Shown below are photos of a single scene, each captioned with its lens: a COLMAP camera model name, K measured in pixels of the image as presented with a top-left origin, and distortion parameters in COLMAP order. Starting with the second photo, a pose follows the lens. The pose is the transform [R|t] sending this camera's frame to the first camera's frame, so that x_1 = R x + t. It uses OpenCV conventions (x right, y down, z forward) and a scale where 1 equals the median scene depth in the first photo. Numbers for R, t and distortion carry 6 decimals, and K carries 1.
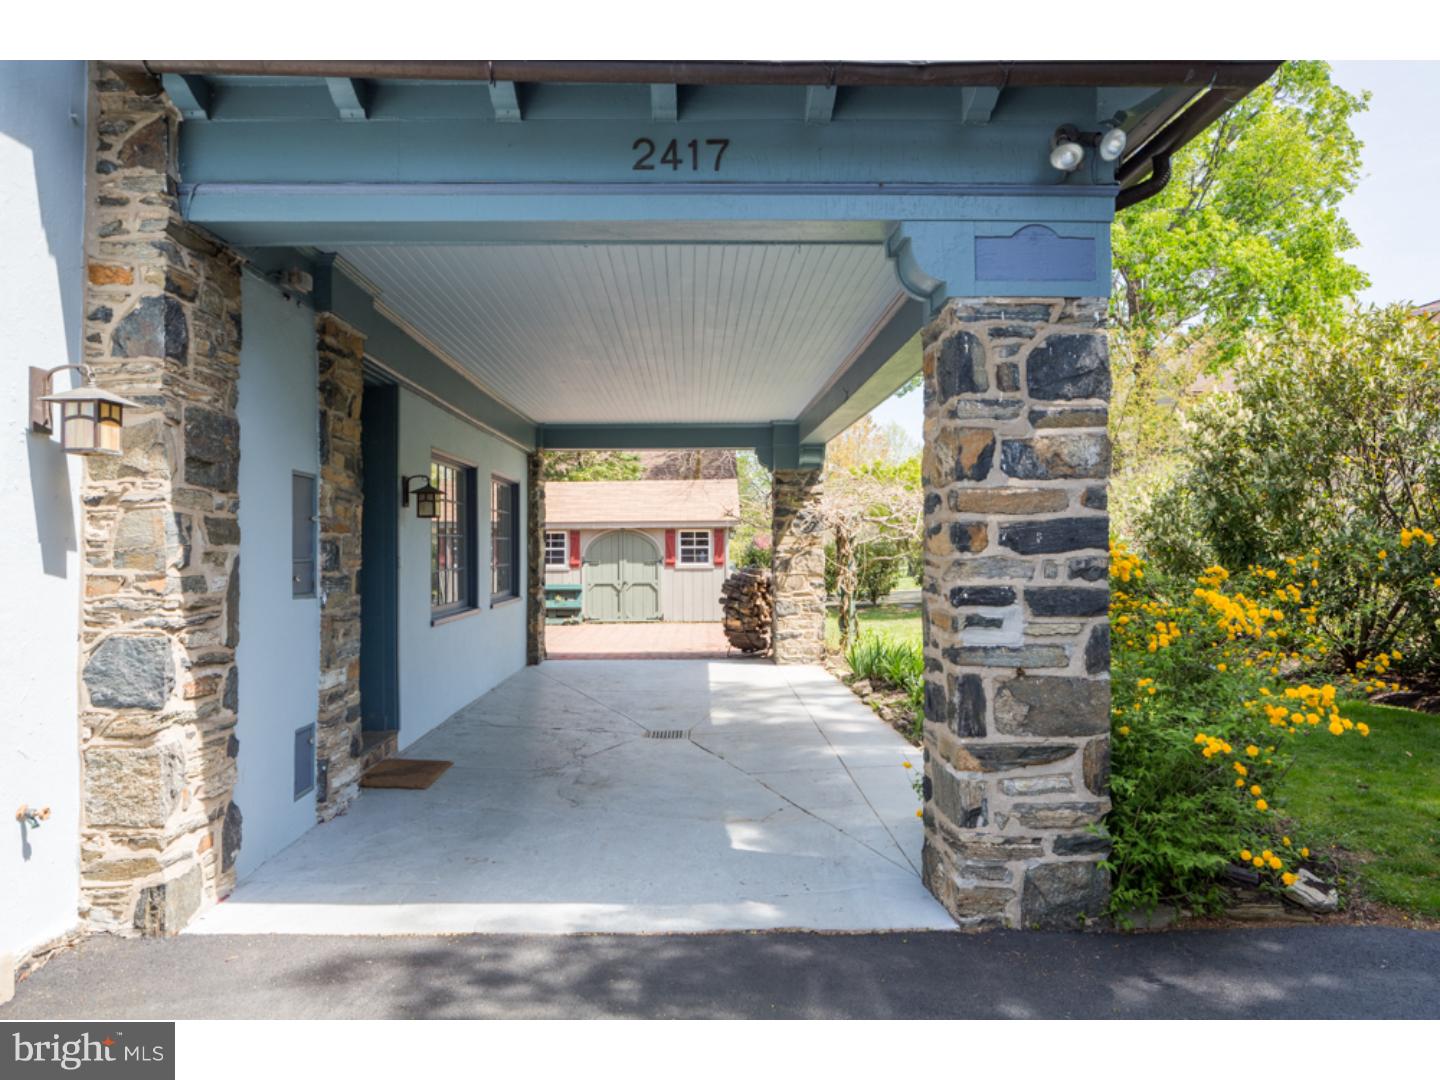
lens RADIAL K [[1000.7, 0, 720.0], [0, 1000.7, 540.0], [0, 0, 1]] dist [-0.001757, -0.000647]
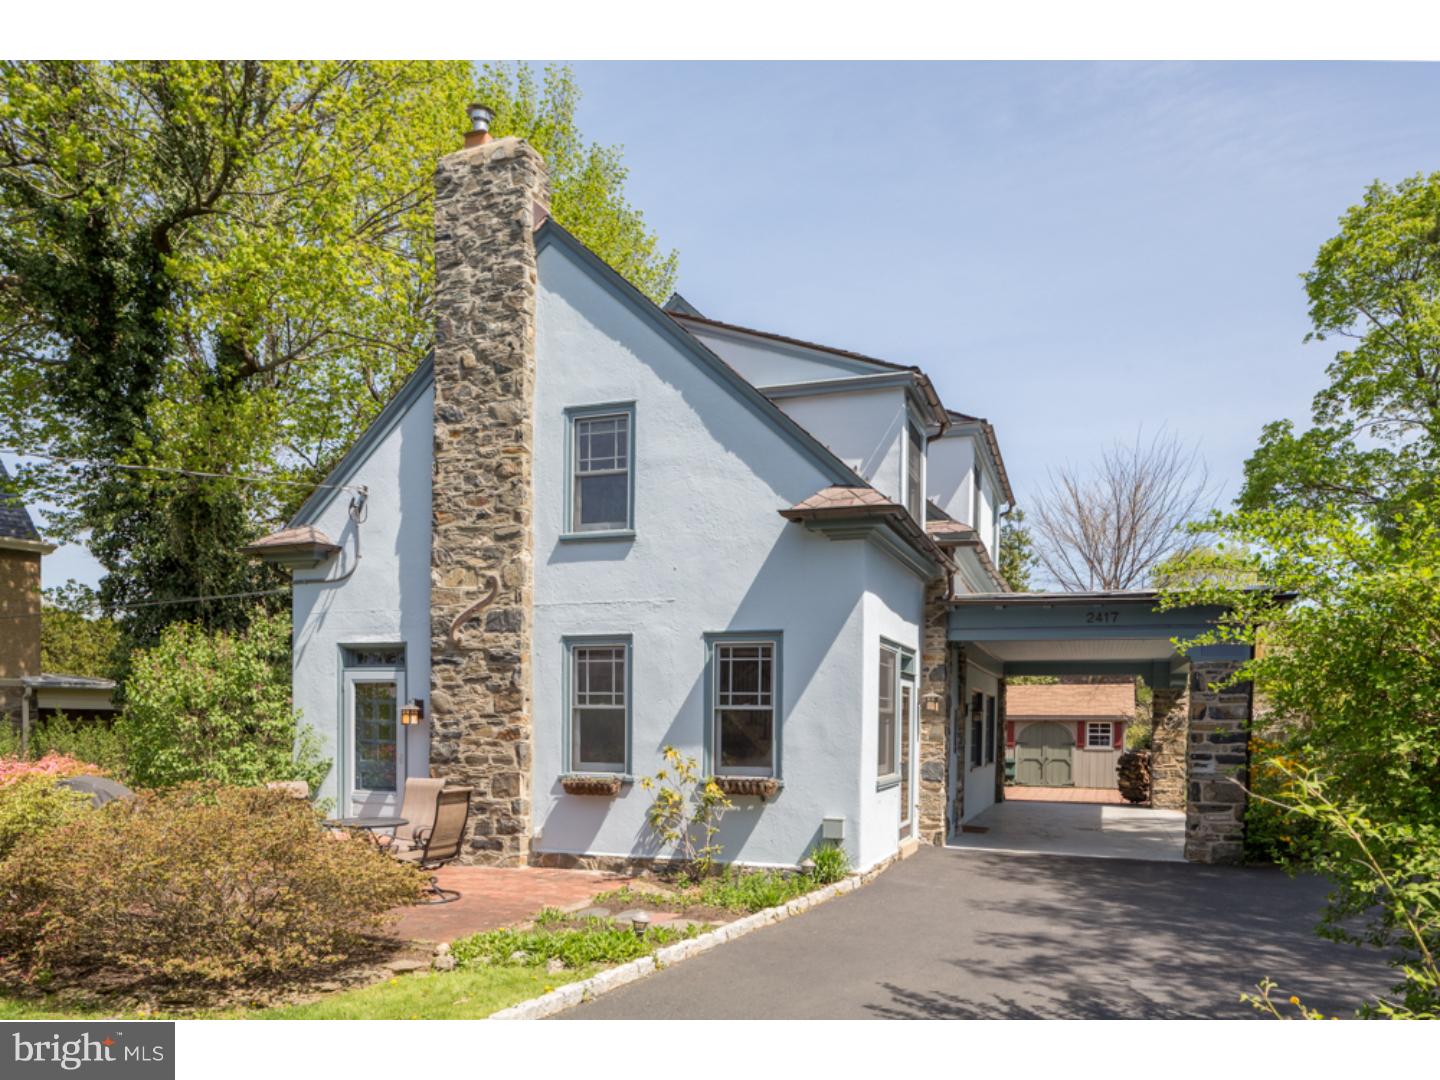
lens RADIAL K [[990.3, 0, 754.9], [0, 990.3, 739.7], [0, 0, 1]] dist [-0.005243, -0.001102]
pose [[0.936686, 0.021753, -0.349495, 0.011388], [-0.015008, 0.999645, 0.021997, -0.013626], [0.349849, -0.015359, 0.936680, -0.722949]]
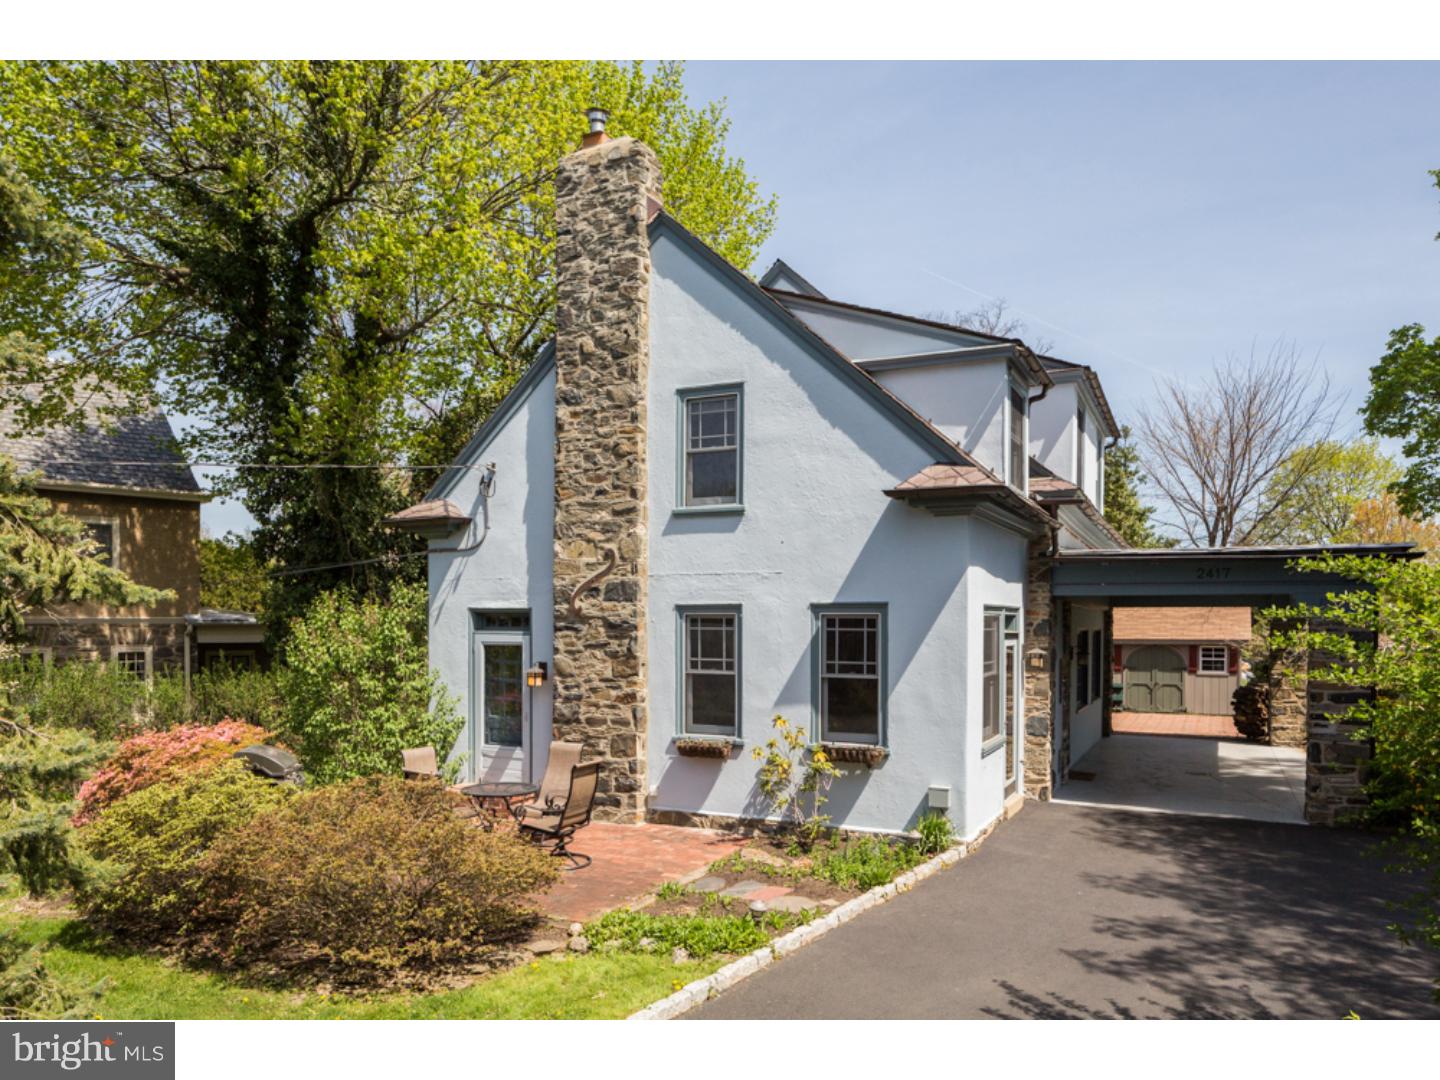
lens RADIAL K [[987.5, 0, 730.8], [0, 987.5, 627.4], [0, 0, 1]] dist [-0.006934, 0.000811]
pose [[0.887668, 0.011606, -0.460337, 0.013830], [-0.007554, 0.999915, 0.010644, -0.071372], [0.460421, -0.005971, 0.887680, -0.754433]]
